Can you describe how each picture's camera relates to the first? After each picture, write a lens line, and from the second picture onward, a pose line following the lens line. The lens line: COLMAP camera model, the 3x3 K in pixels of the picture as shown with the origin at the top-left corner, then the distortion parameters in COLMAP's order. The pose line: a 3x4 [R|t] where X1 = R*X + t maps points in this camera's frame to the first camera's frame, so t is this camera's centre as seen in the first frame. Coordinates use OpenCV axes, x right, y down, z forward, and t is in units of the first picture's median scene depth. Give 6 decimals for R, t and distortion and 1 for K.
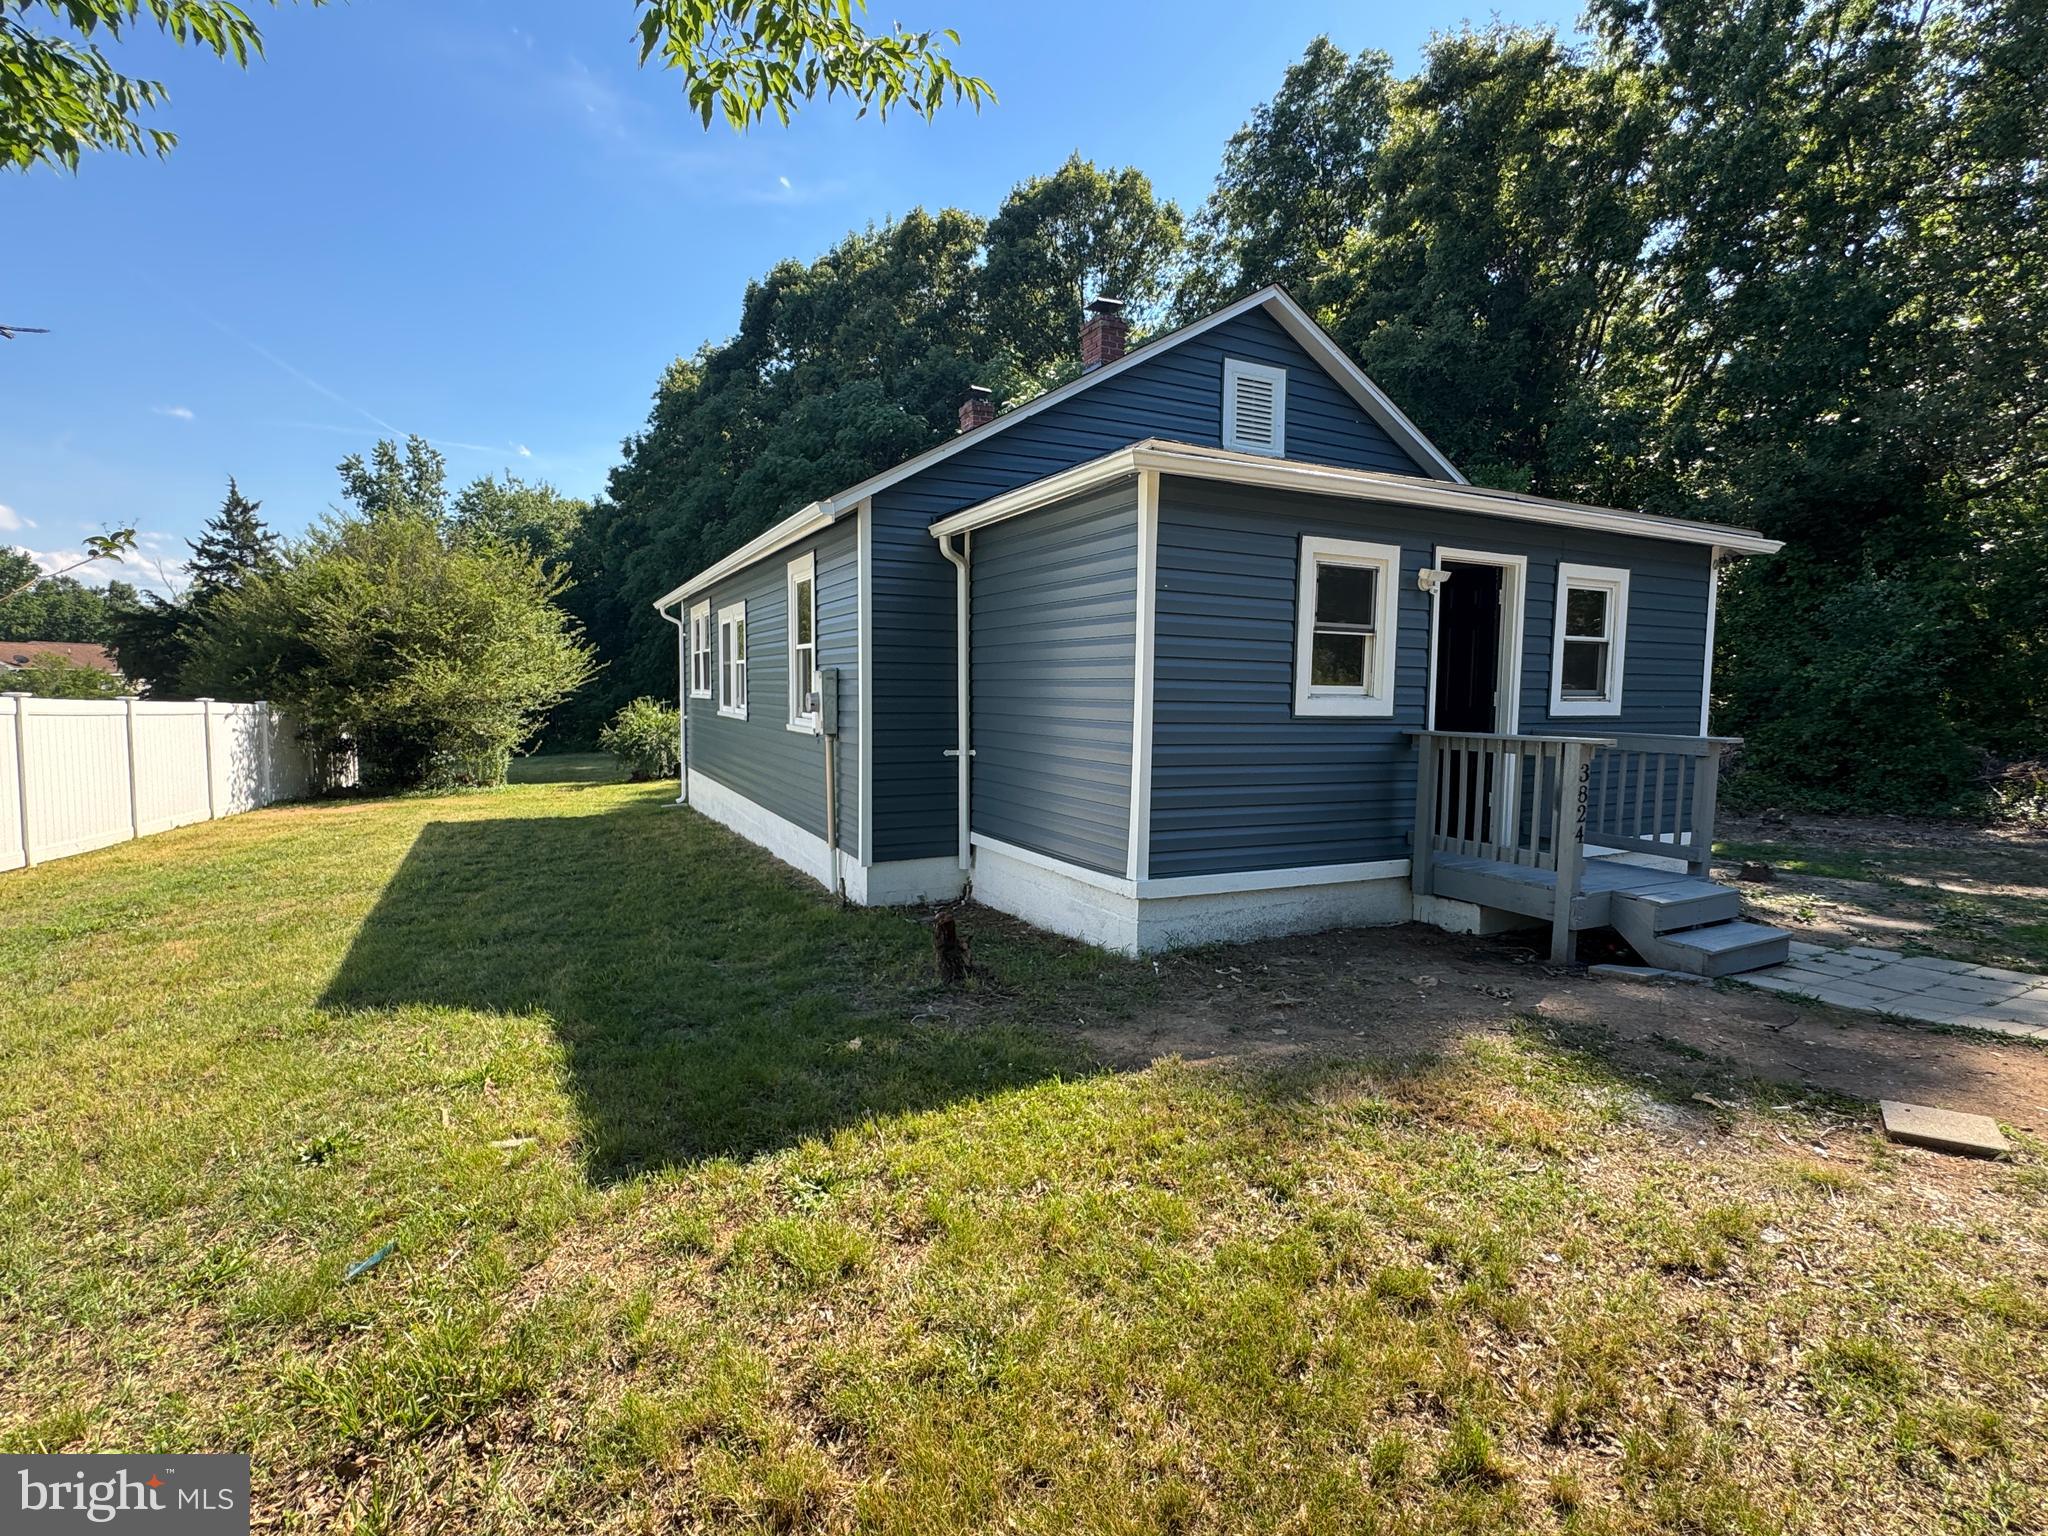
lens RADIAL K [[997.9, 0, 1010.1], [0, 997.9, 777.8], [0, 0, 1]] dist [-0.012049, 0.000038]
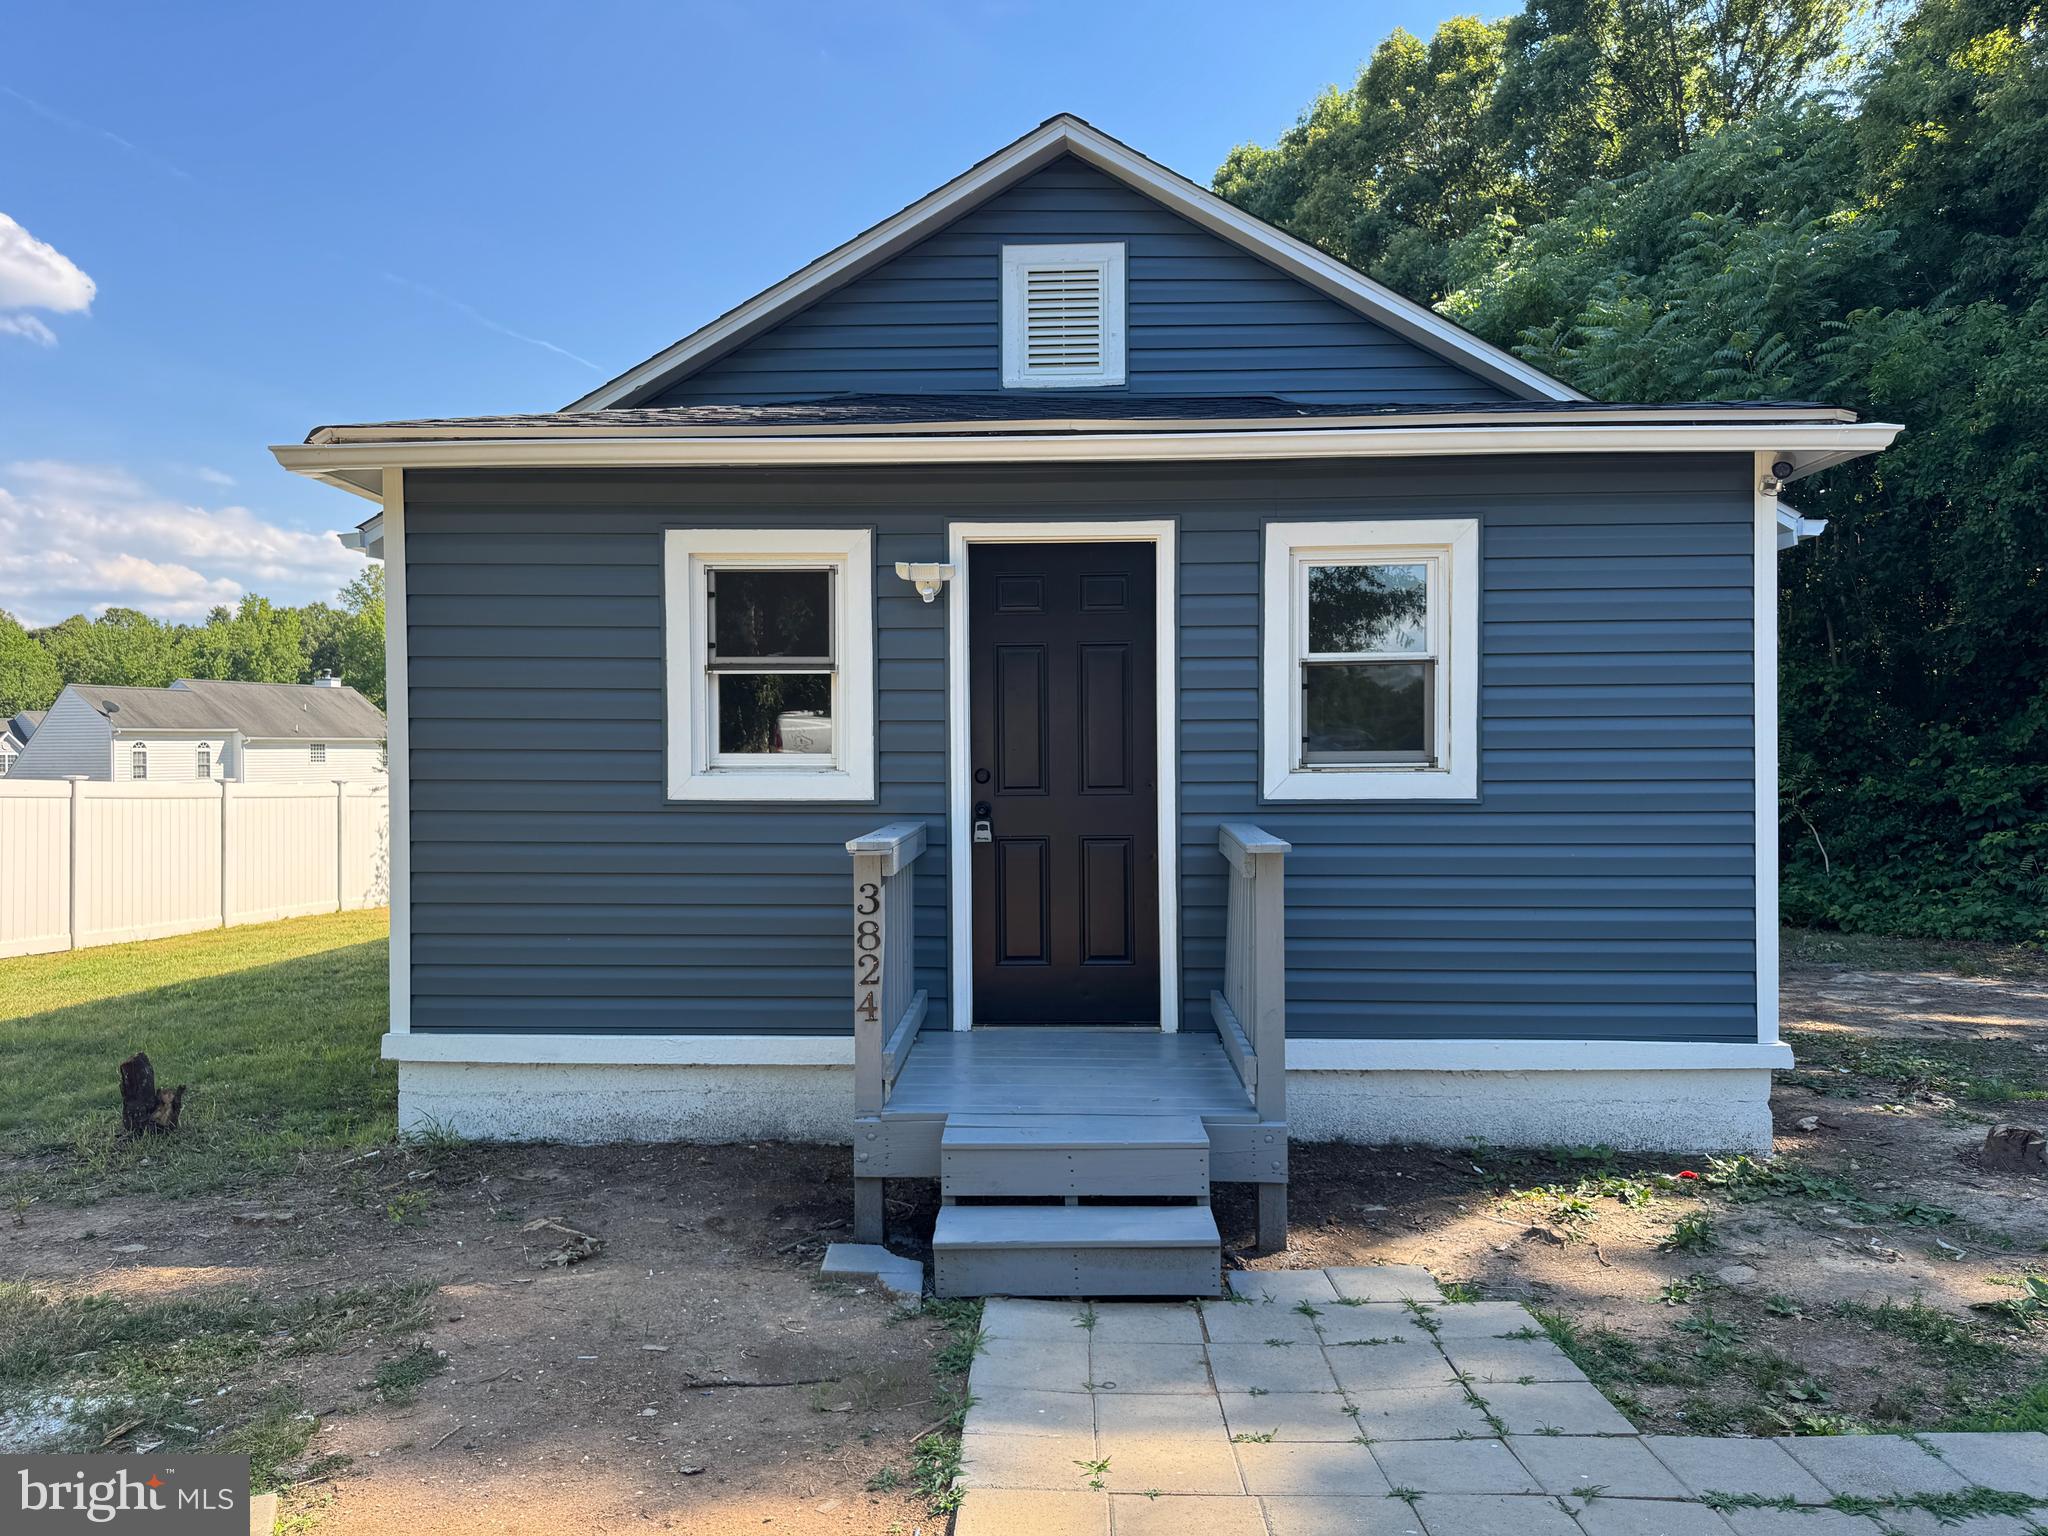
lens RADIAL K [[1480.2, 0, 1033.8], [0, 1480.2, 768.7], [0, 0, 1]] dist [0.037870, -0.056256]
pose [[0.872925, -0.008633, -0.487778, 0.823329], [-0.029590, 0.997066, -0.070602, -0.018135], [0.486956, 0.076064, 0.870108, 0.225143]]
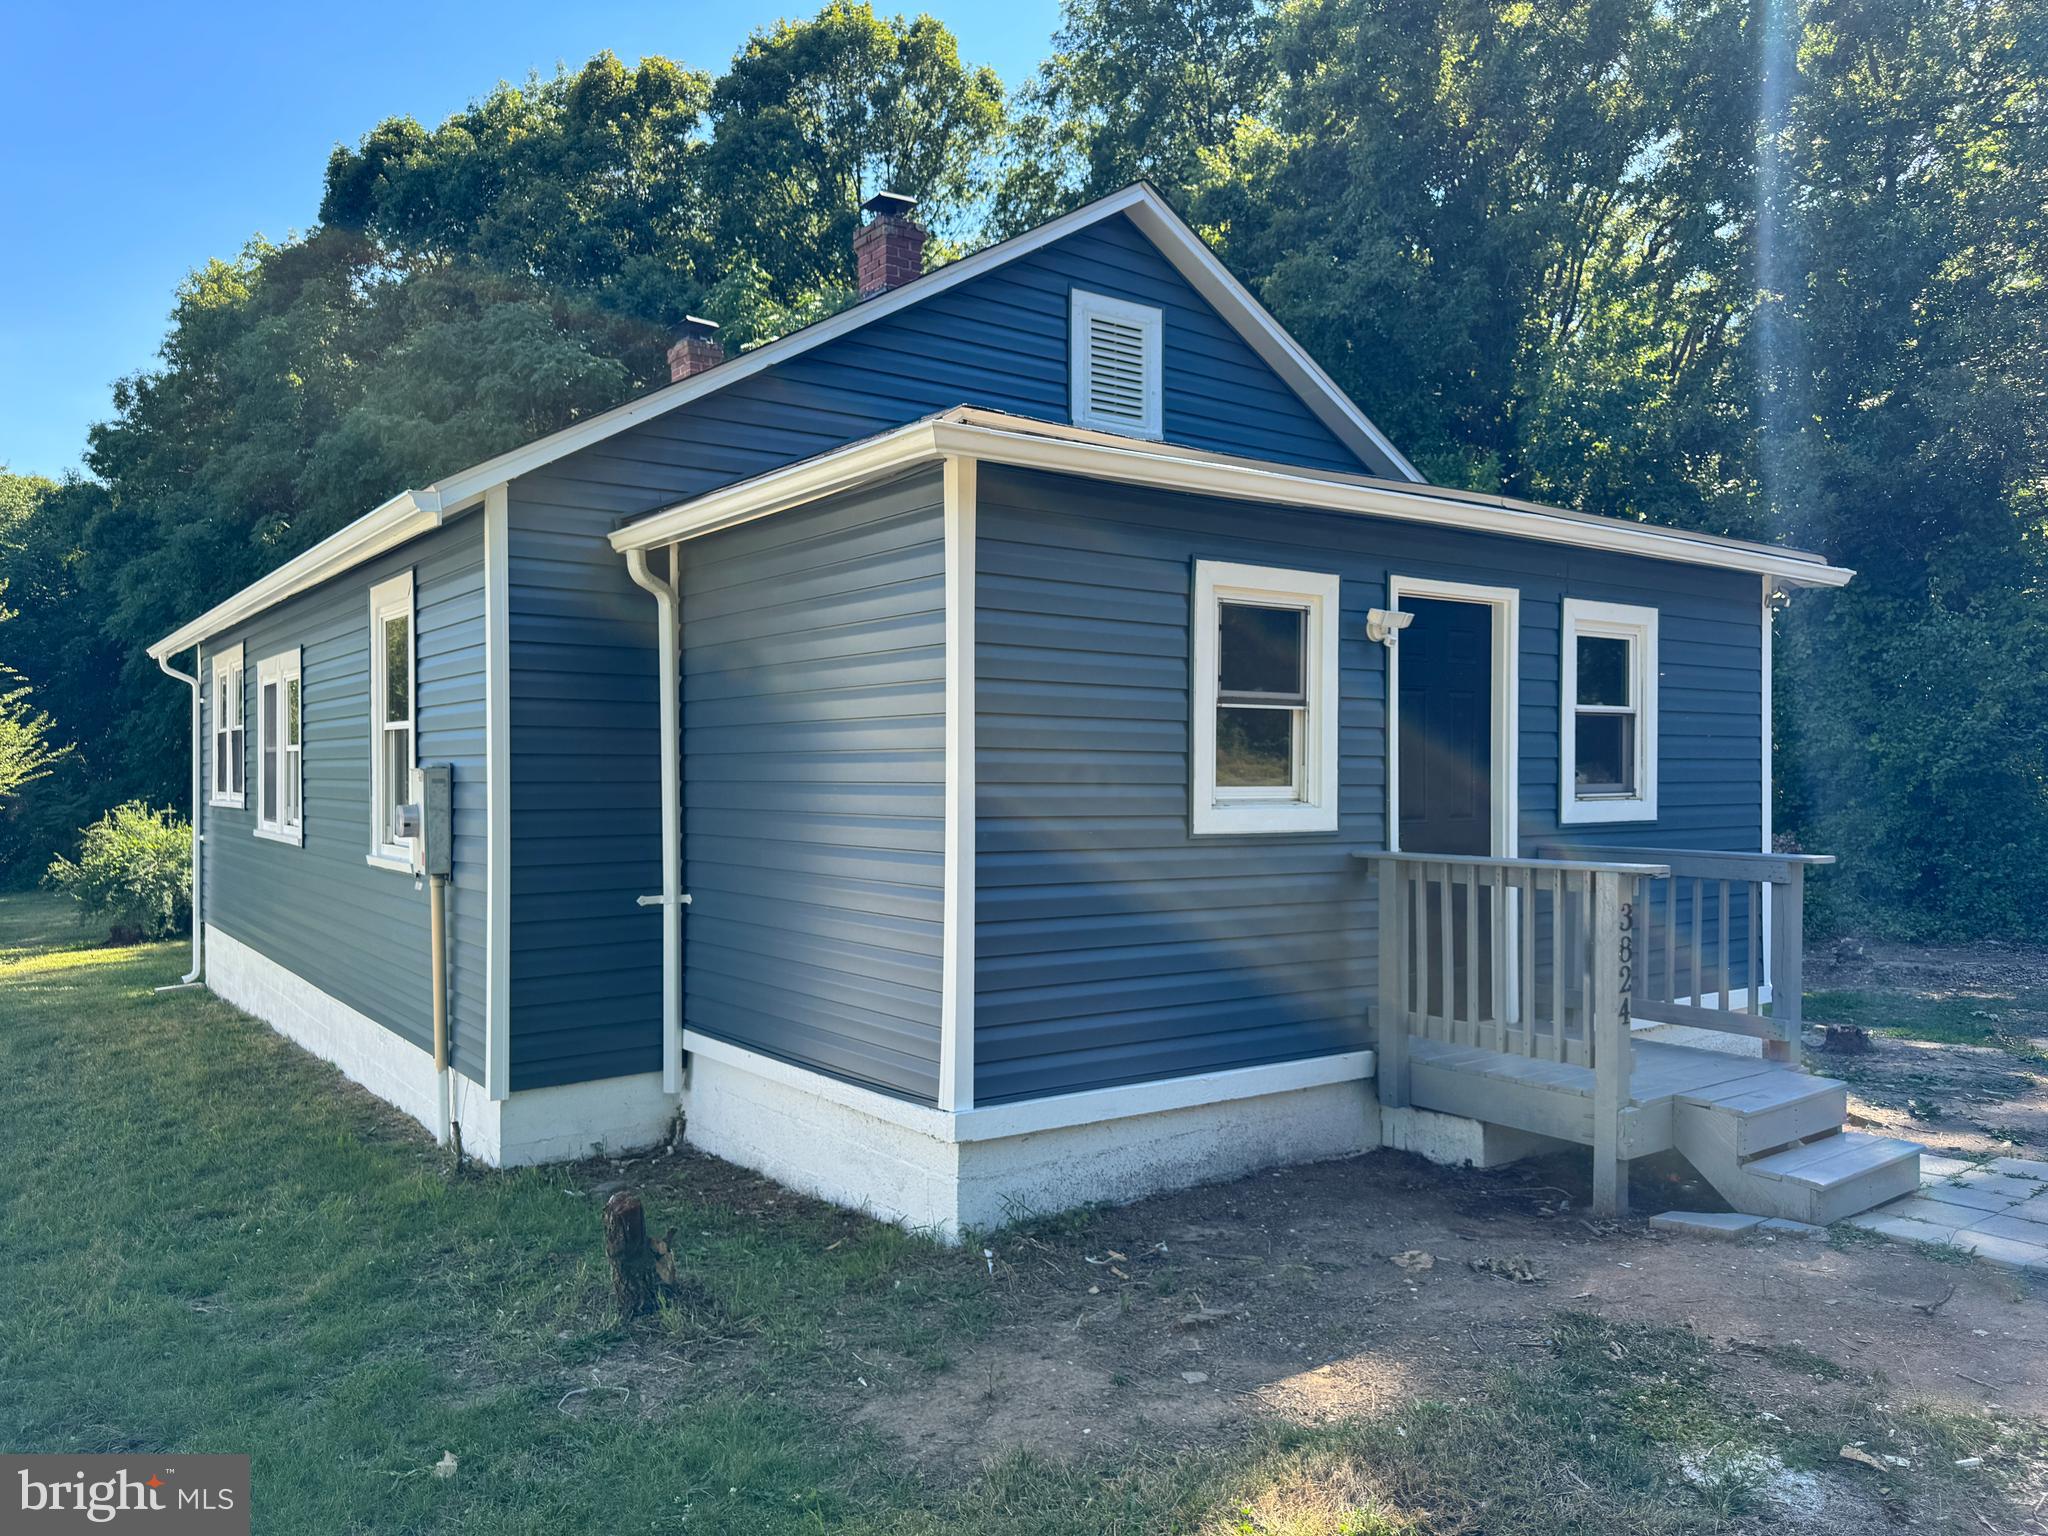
lens RADIAL K [[1480.2, 0, 1016.3], [0, 1480.2, 775.5], [0, 0, 1]] dist [0.037870, -0.056256]
pose [[0.985956, -0.011930, 0.166576, 0.012432], [0.025774, 0.996365, -0.081193, -0.021991], [-0.165002, 0.084346, 0.982680, 0.066949]]
